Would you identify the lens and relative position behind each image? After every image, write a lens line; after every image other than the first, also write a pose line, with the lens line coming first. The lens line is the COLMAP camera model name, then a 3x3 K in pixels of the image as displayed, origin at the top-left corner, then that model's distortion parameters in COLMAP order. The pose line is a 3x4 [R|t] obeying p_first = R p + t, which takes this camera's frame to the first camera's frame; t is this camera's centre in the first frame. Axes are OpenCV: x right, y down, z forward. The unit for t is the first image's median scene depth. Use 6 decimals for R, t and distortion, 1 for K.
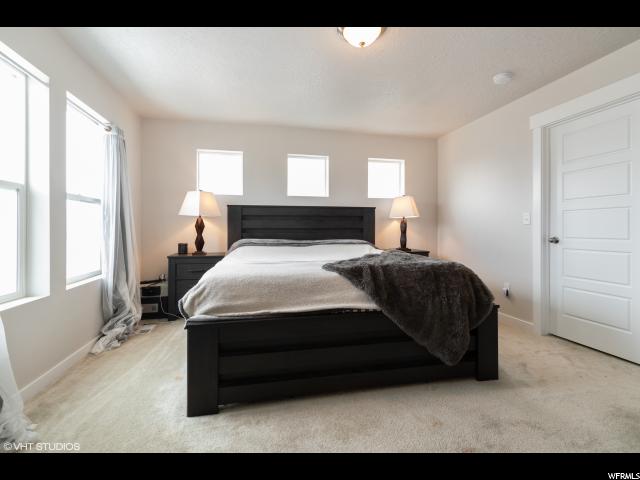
lens RADIAL K [[288.3, 0, 318.2], [0, 288.3, 233.7], [0, 0, 1]] dist [0.002013, -0.002929]
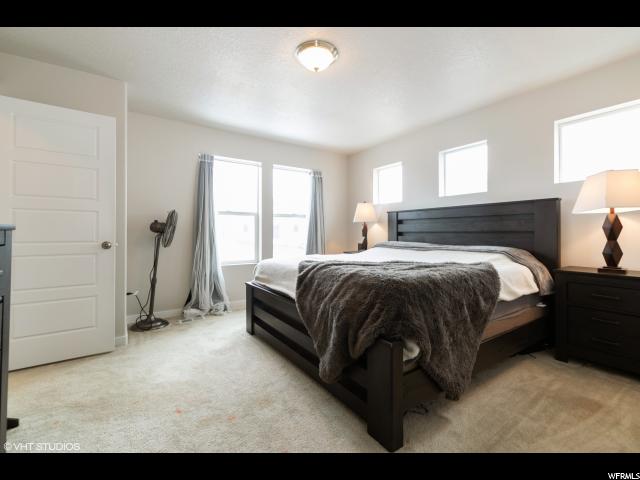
lens RADIAL K [[288.3, 0, 320.4], [0, 288.3, 237.0], [0, 0, 1]] dist [0.002013, -0.002929]
pose [[0.366163, 0.020397, -0.930327, 0.644766], [-0.015925, 0.999751, 0.015651, -0.011217], [0.930414, 0.009085, 0.366397, 0.315239]]
